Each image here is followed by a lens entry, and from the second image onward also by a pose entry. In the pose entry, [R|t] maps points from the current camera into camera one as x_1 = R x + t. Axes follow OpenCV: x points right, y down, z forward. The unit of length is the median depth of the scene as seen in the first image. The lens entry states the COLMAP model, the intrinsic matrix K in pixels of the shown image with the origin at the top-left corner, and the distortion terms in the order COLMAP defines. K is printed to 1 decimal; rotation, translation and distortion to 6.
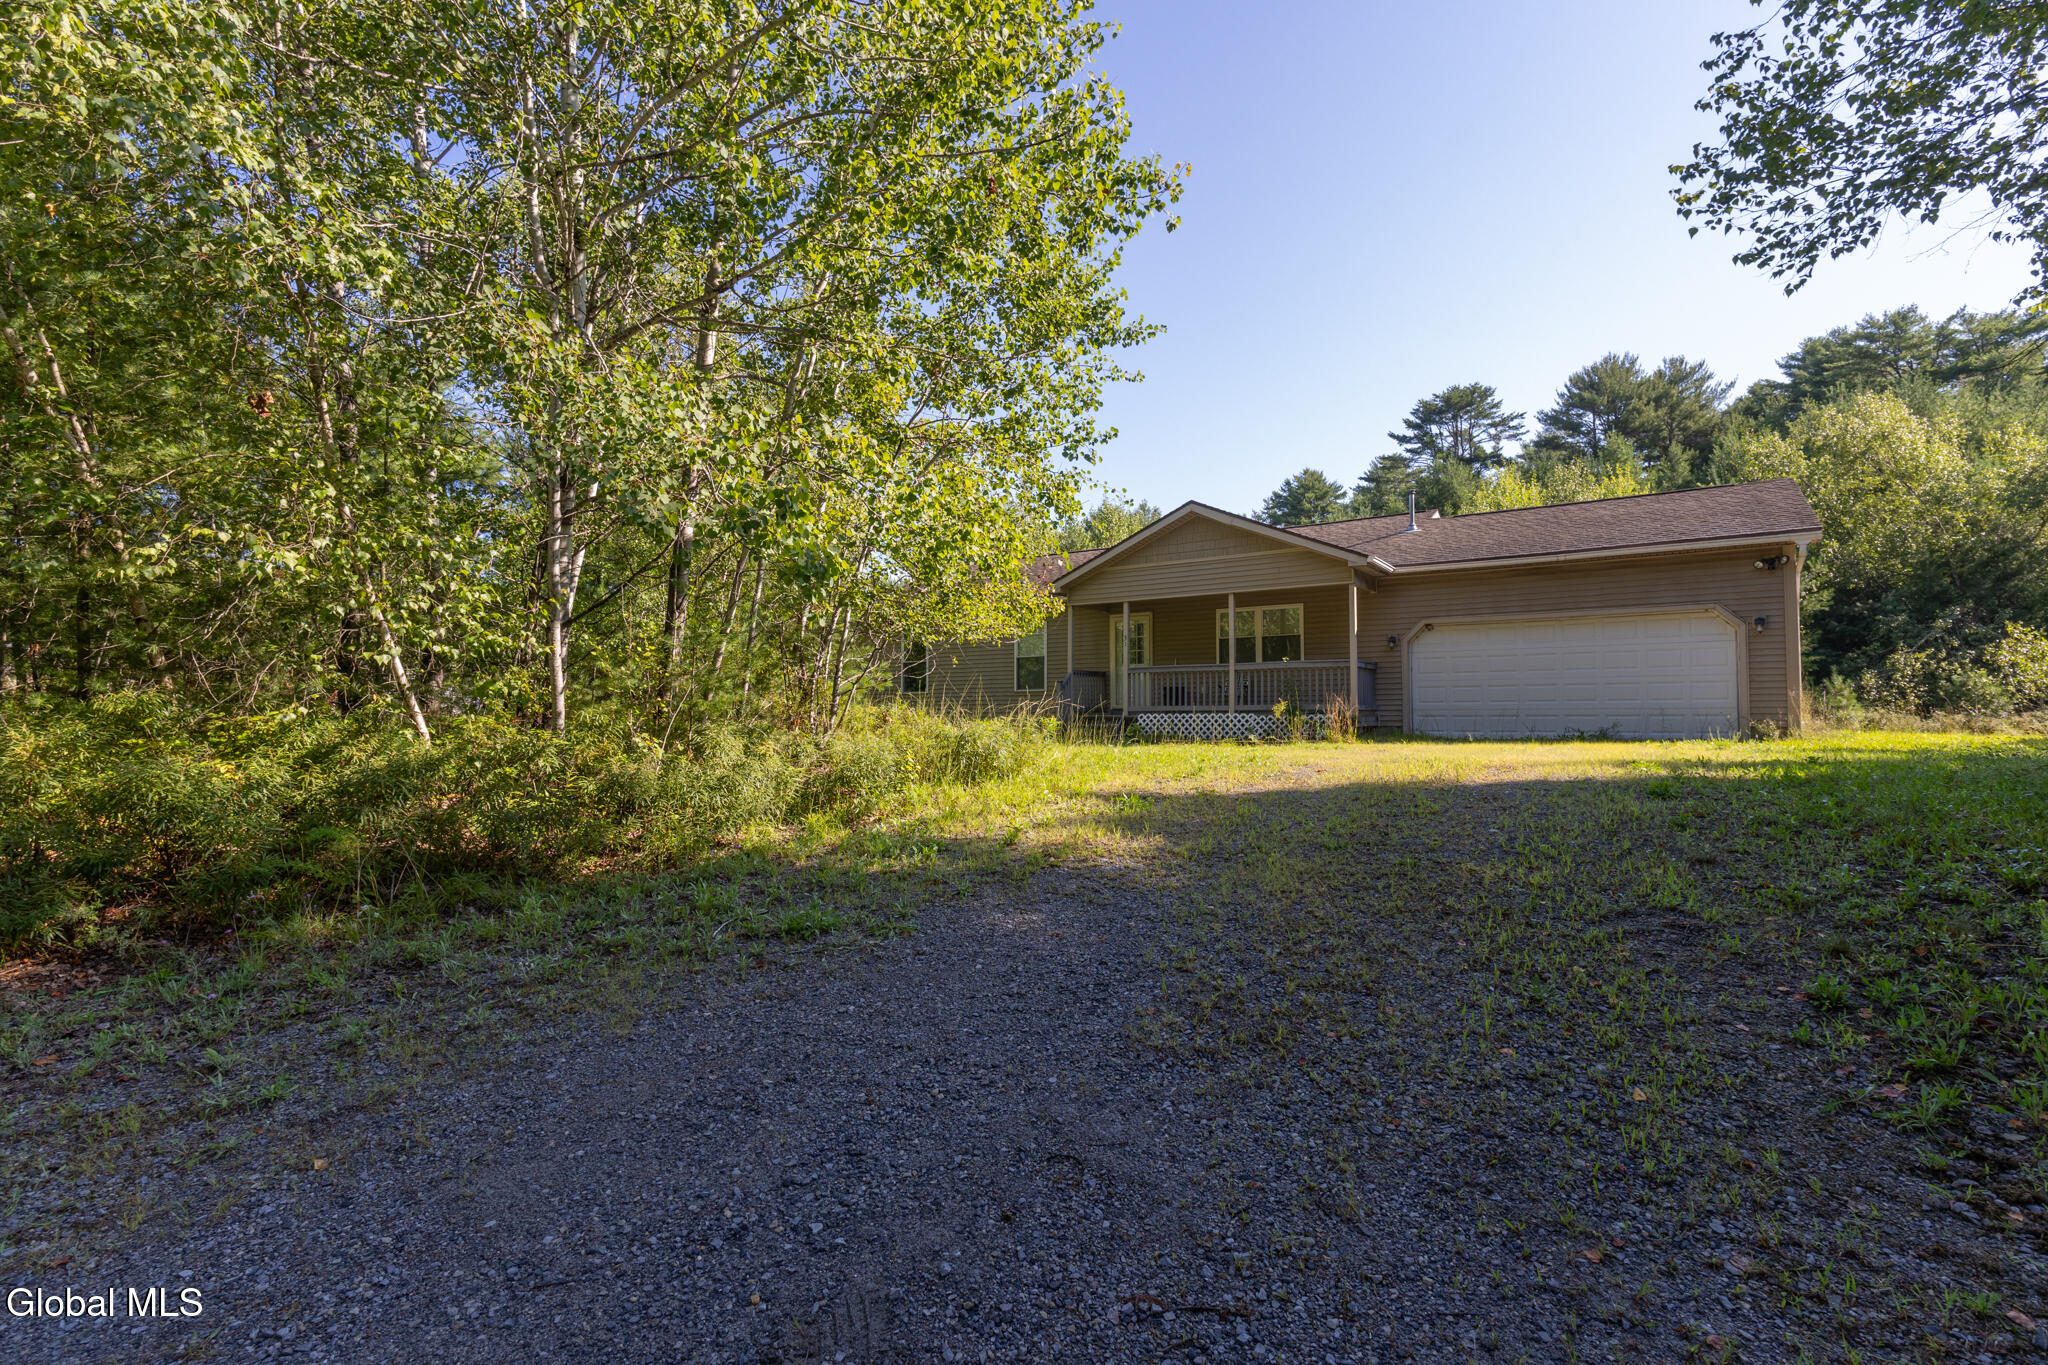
lens RADIAL K [[952.1, 0, 1019.8], [0, 952.1, 683.6], [0, 0, 1]] dist [0.001709, 0.000766]
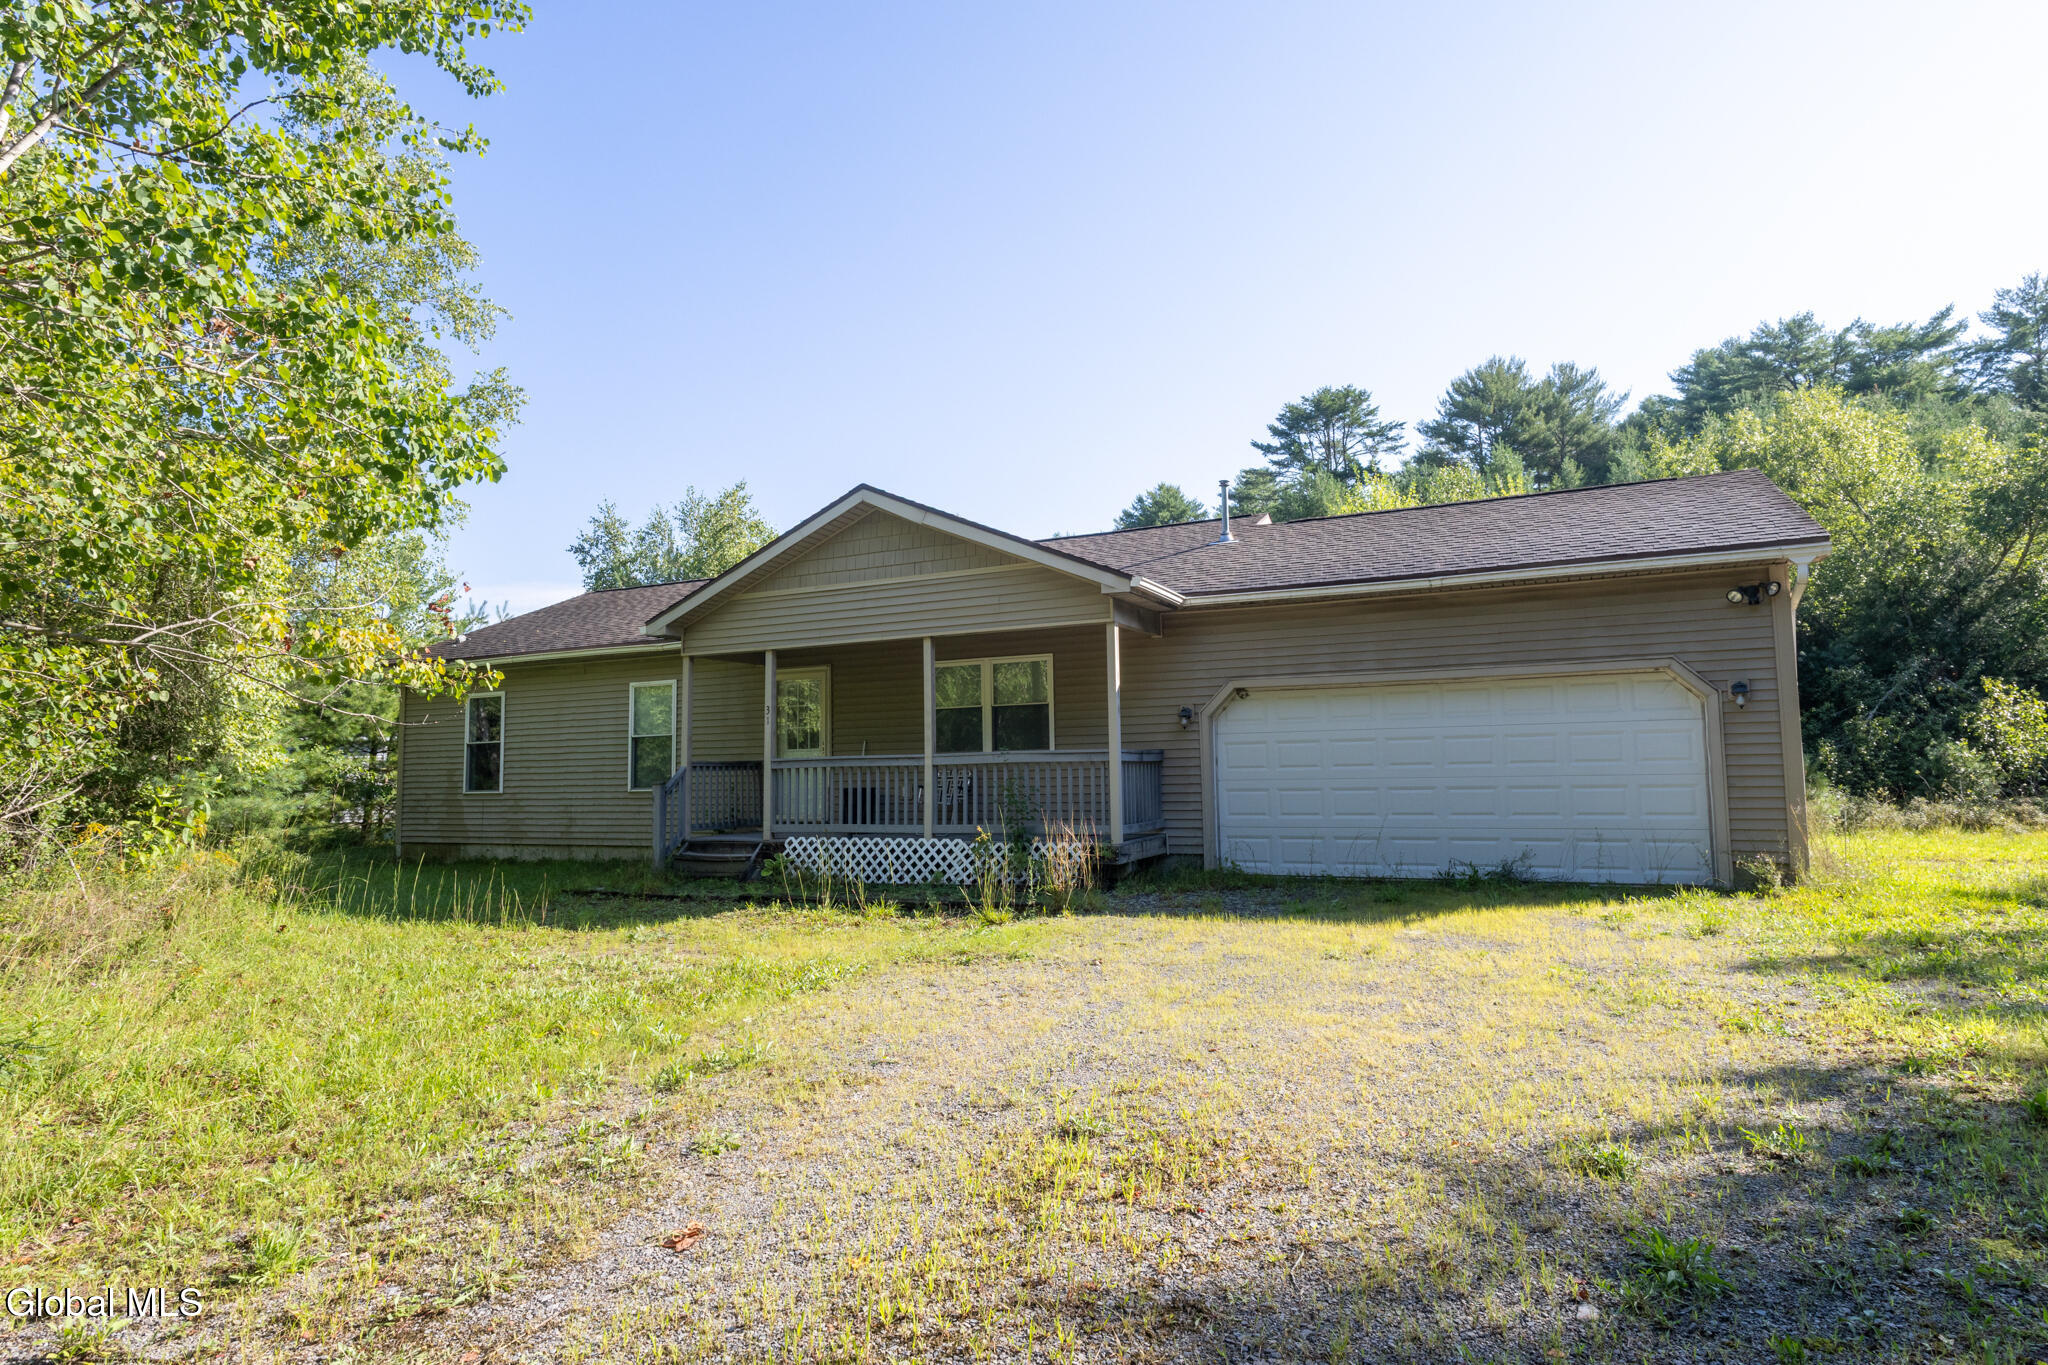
lens RADIAL K [[1105.4, 0, 1024.0], [0, 1105.4, 682.5], [0, 0, 1]] dist [-0.002598, -0.001281]
pose [[0.989469, -0.001891, 0.144733, 0.053893], [0.008692, 0.998887, -0.046368, -0.009892], [-0.144484, 0.047137, 0.988384, 0.089790]]
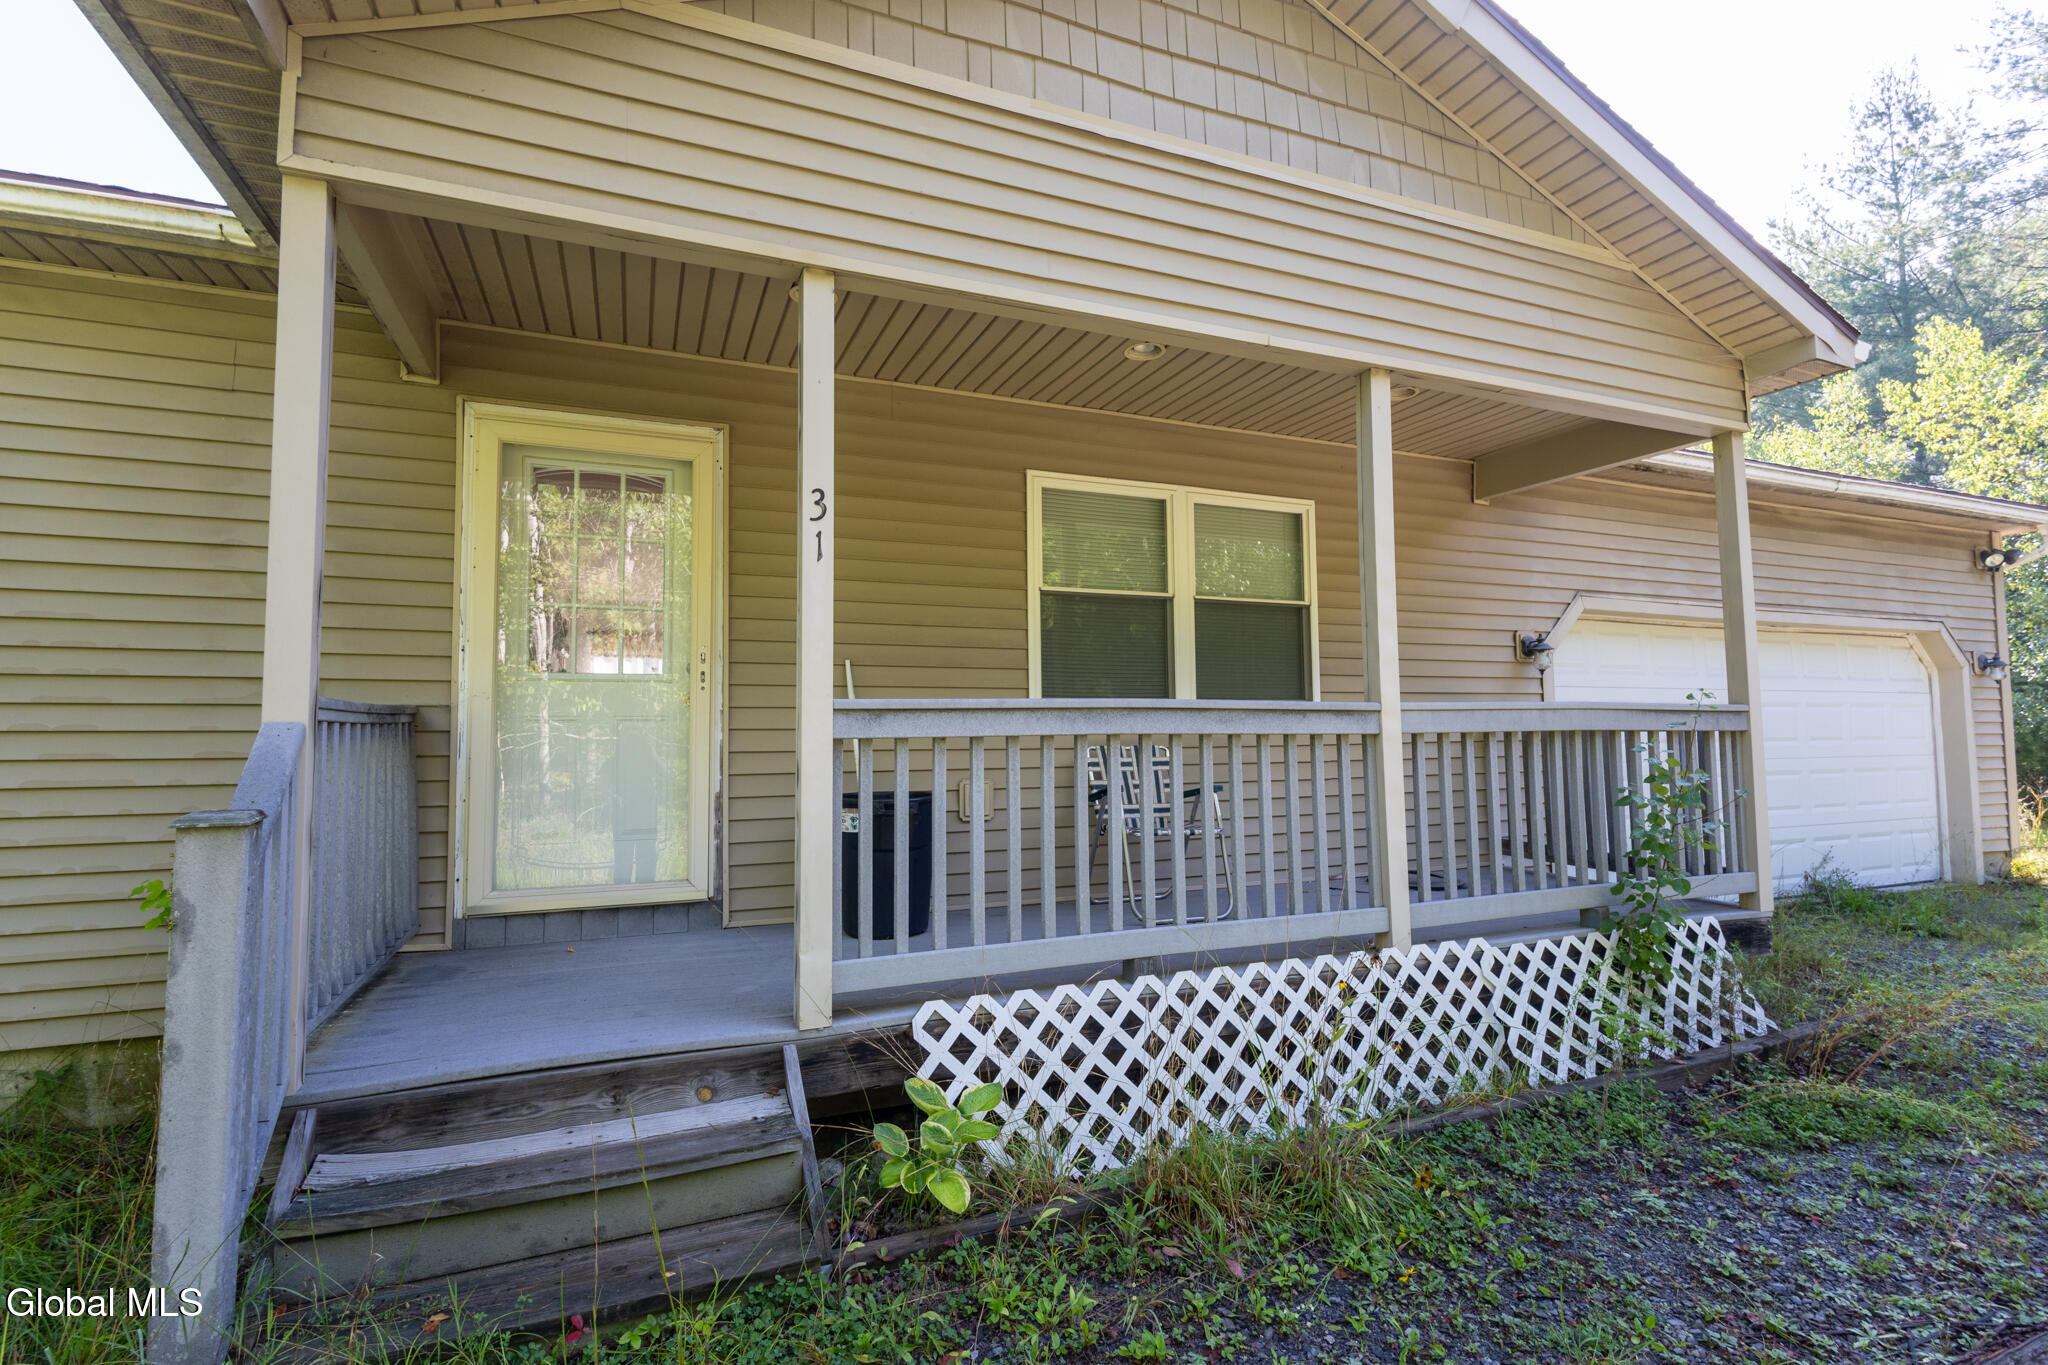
lens RADIAL K [[952.1, 0, 1019.8], [0, 952.1, 683.6], [0, 0, 1]] dist [0.001709, 0.000766]
pose [[0.601550, 0.041902, 0.797735, -0.001990], [-0.024390, 0.999121, -0.034089, -0.004418], [-0.798462, 0.001049, 0.602044, 0.292650]]
